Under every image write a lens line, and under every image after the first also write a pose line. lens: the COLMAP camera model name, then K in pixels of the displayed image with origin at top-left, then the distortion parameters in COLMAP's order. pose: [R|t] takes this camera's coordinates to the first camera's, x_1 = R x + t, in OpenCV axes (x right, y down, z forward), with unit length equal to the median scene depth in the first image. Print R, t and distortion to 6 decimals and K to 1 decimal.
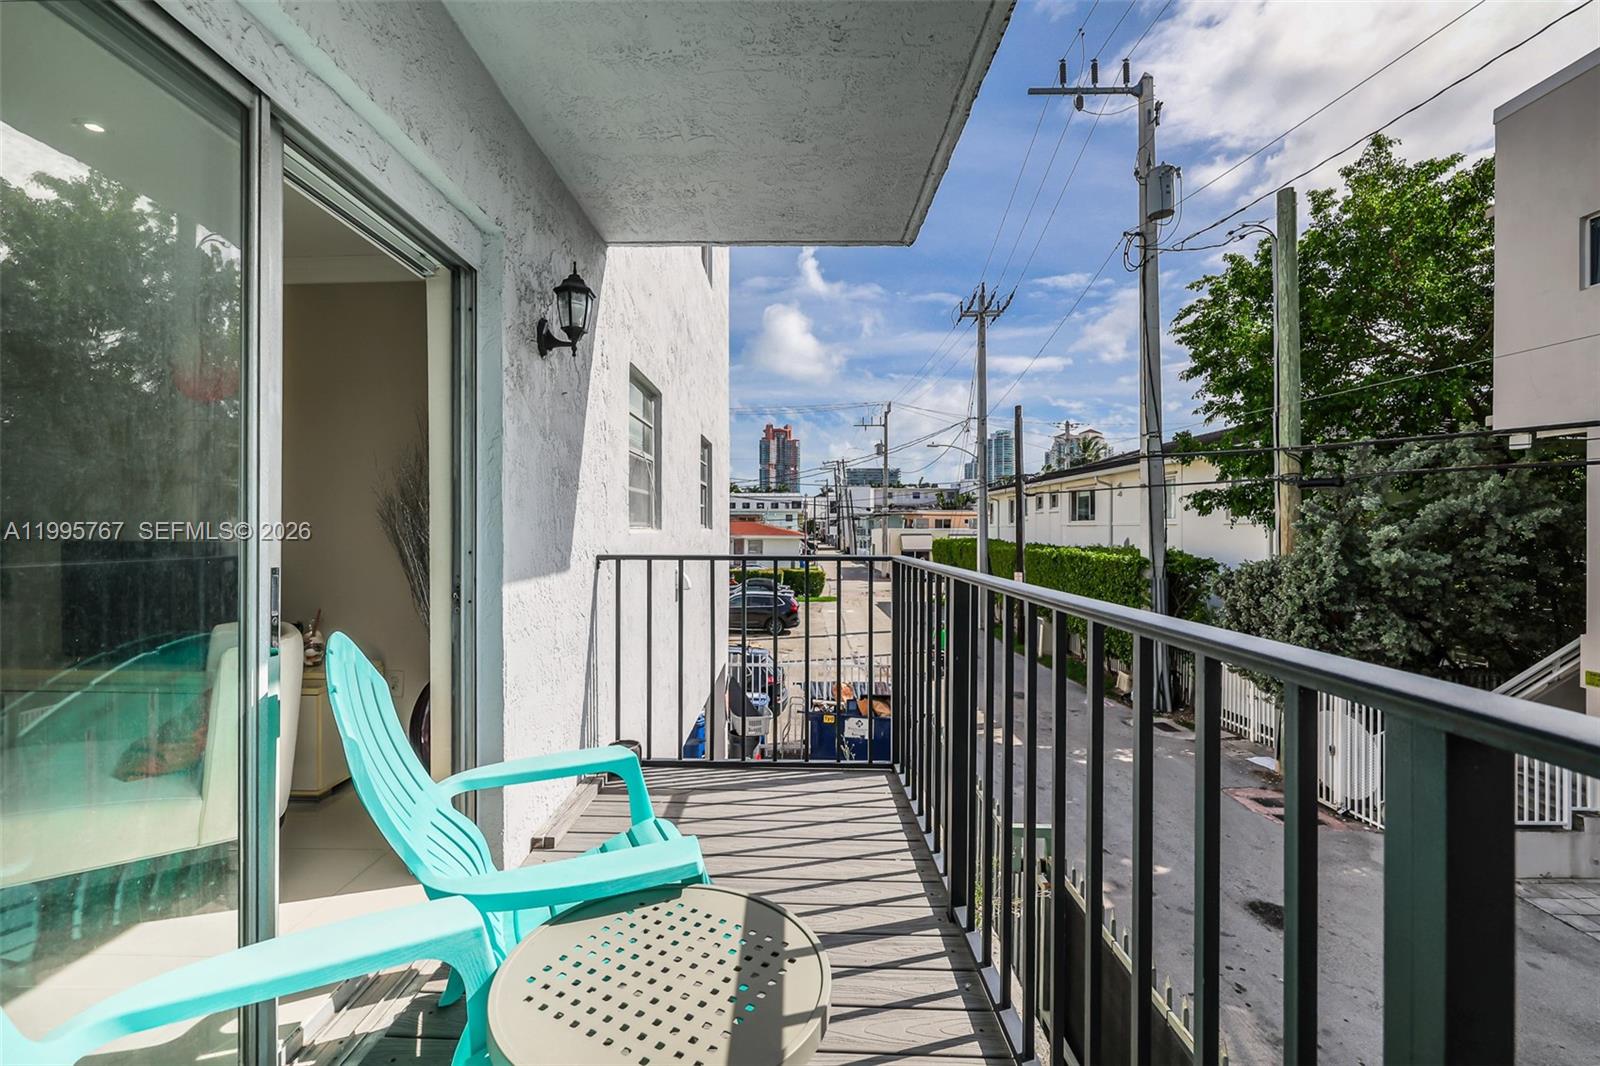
lens RADIAL K [[672.9, 0, 794.6], [0, 672.9, 529.4], [0, 0, 1]] dist [0.002705, 0.000364]
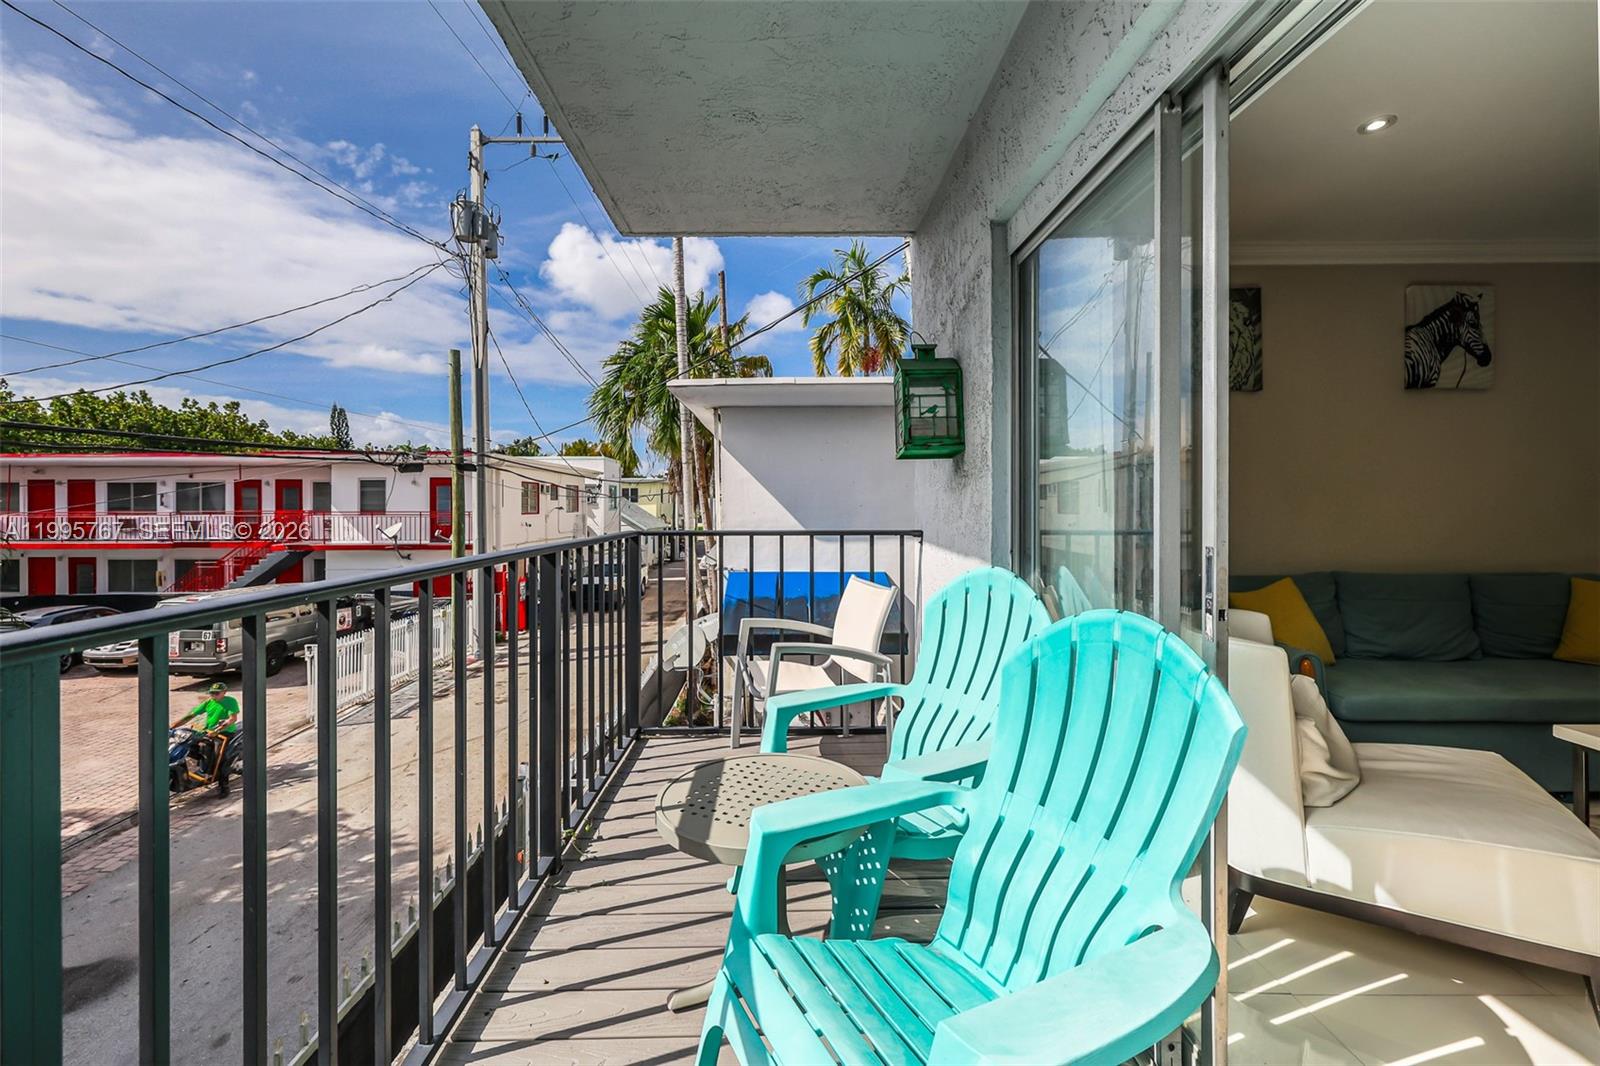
lens RADIAL K [[672.9, 0, 799.0], [0, 672.9, 496.9], [0, 0, 1]] dist [0.002705, 0.000364]
pose [[-0.999643, -0.015295, -0.021893, -0.221114], [-0.015429, 0.999863, 0.005928, -0.039607], [0.021800, 0.006264, -0.999743, 2.481411]]
